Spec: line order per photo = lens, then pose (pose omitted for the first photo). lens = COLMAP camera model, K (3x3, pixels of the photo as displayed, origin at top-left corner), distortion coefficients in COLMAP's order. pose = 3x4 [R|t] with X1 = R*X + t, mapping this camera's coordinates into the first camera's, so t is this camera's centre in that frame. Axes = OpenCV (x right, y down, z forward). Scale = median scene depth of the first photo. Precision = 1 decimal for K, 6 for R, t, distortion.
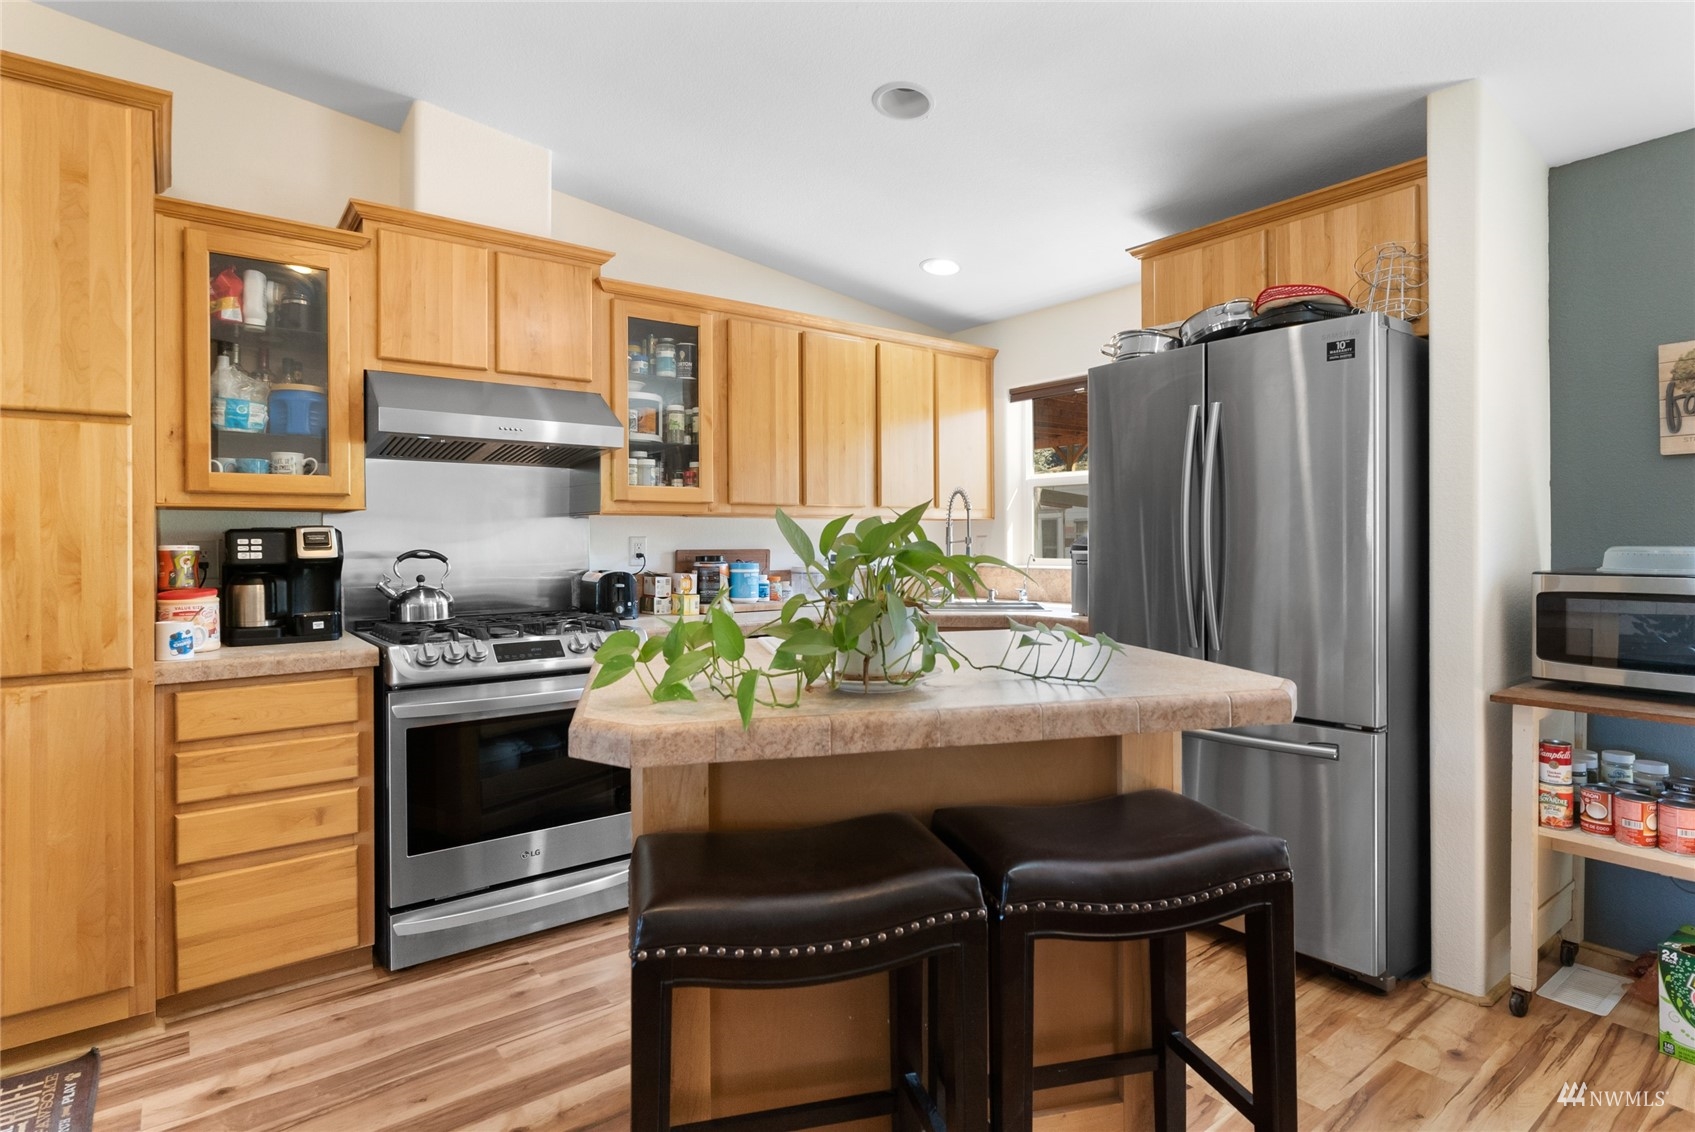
lens RADIAL K [[870.7, 0, 846.8], [0, 870.7, 550.5], [0, 0, 1]] dist [-0.008721, 0.002830]
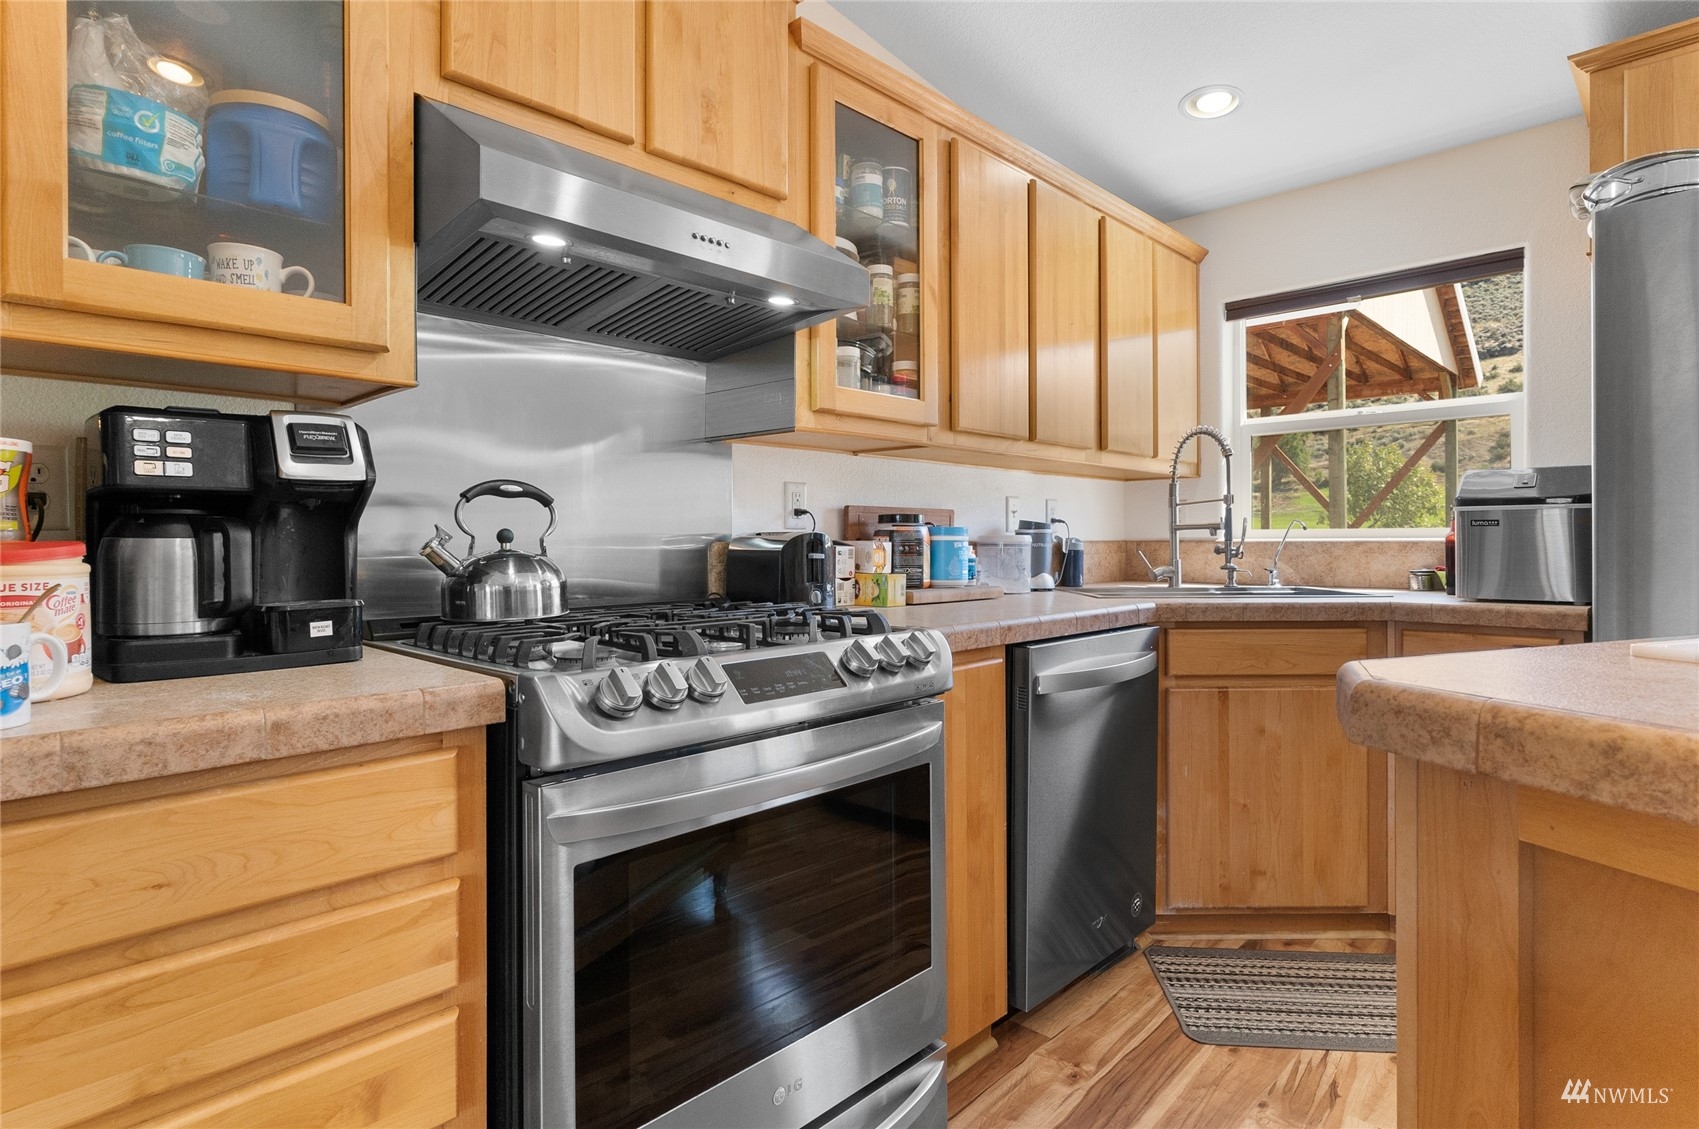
lens RADIAL K [[872.8, 0, 849.0], [0, 872.8, 548.0], [0, 0, 1]] dist [-0.008721, 0.002830]
pose [[0.989761, 0.001317, 0.142727, -0.397000], [-0.001168, 0.999999, -0.001127, 0.043499], [-0.142728, 0.000948, 0.989762, 0.504842]]
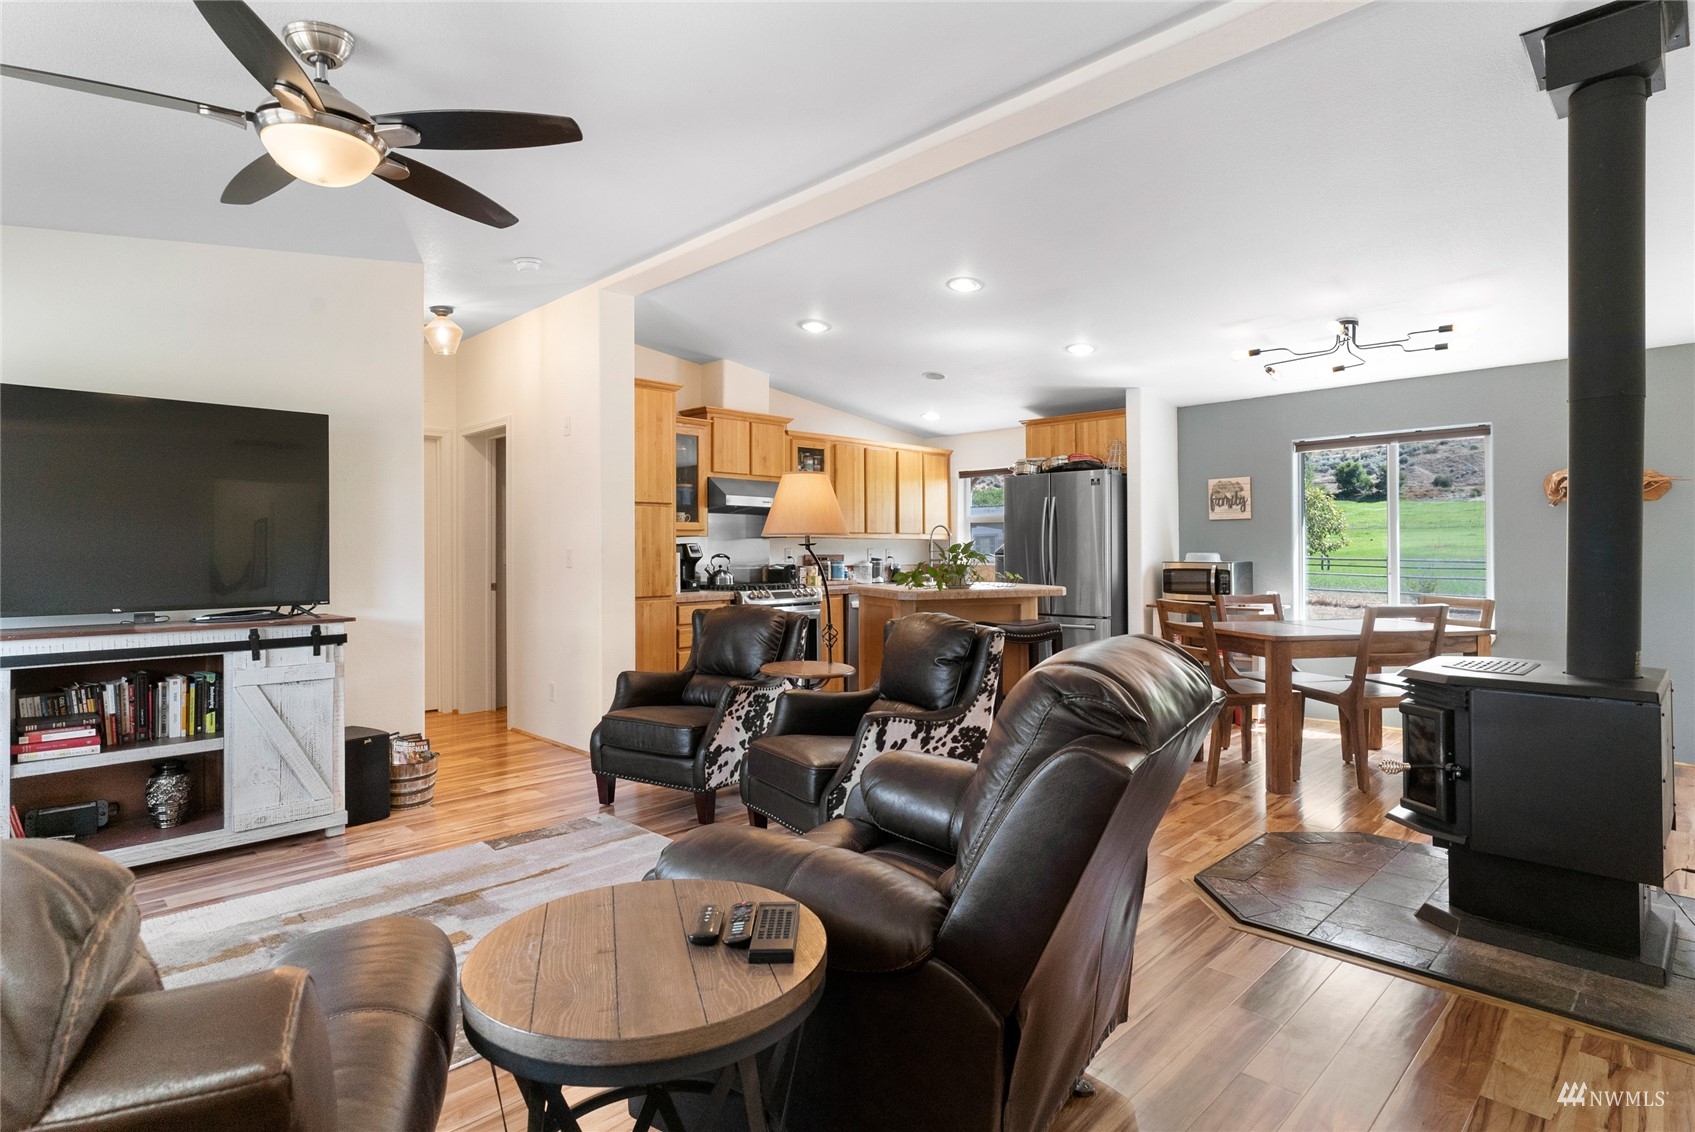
lens RADIAL K [[870.7, 0, 845.2], [0, 870.7, 536.9], [0, 0, 1]] dist [-0.008721, 0.002830]
pose [[0.992548, 0.004760, 0.121762, -0.486252], [-0.001227, 0.999577, -0.029066, 0.023317], [-0.121849, 0.028700, 0.992134, -1.431217]]
